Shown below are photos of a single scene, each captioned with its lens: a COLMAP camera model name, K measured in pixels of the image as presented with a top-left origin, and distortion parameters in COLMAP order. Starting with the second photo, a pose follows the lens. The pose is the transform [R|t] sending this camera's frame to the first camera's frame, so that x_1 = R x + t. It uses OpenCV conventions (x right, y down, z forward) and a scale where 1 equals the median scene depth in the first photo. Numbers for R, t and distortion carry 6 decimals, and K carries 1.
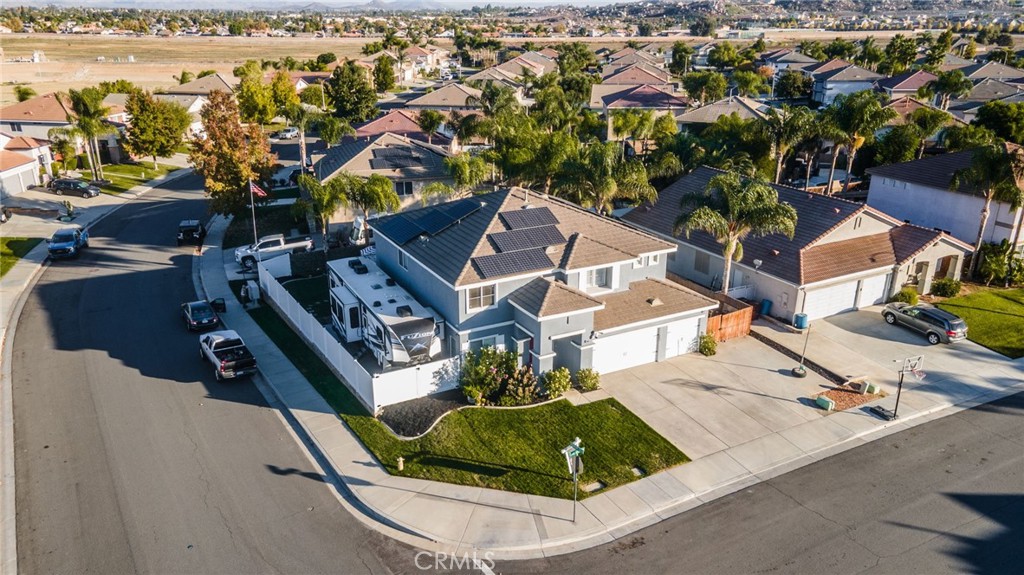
lens RADIAL K [[731.7, 0, 512.0], [0, 731.7, 287.5], [0, 0, 1]] dist [0.000822, -0.001520]
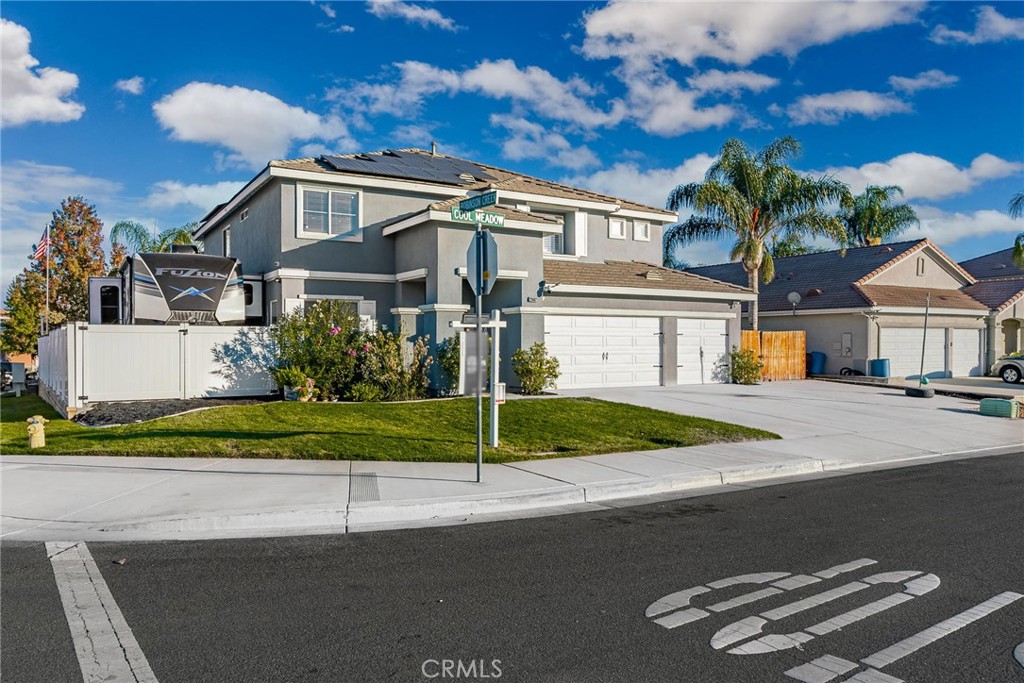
lens RADIAL K [[713.3, 0, 512.0], [0, 713.3, 341.5], [0, 0, 1]] dist [-0.000716, 0.002700]
pose [[0.998644, -0.002393, 0.051998, 0.060264], [0.020037, 0.939646, -0.341562, 0.269084], [-0.048042, 0.342141, 0.938420, 0.524678]]
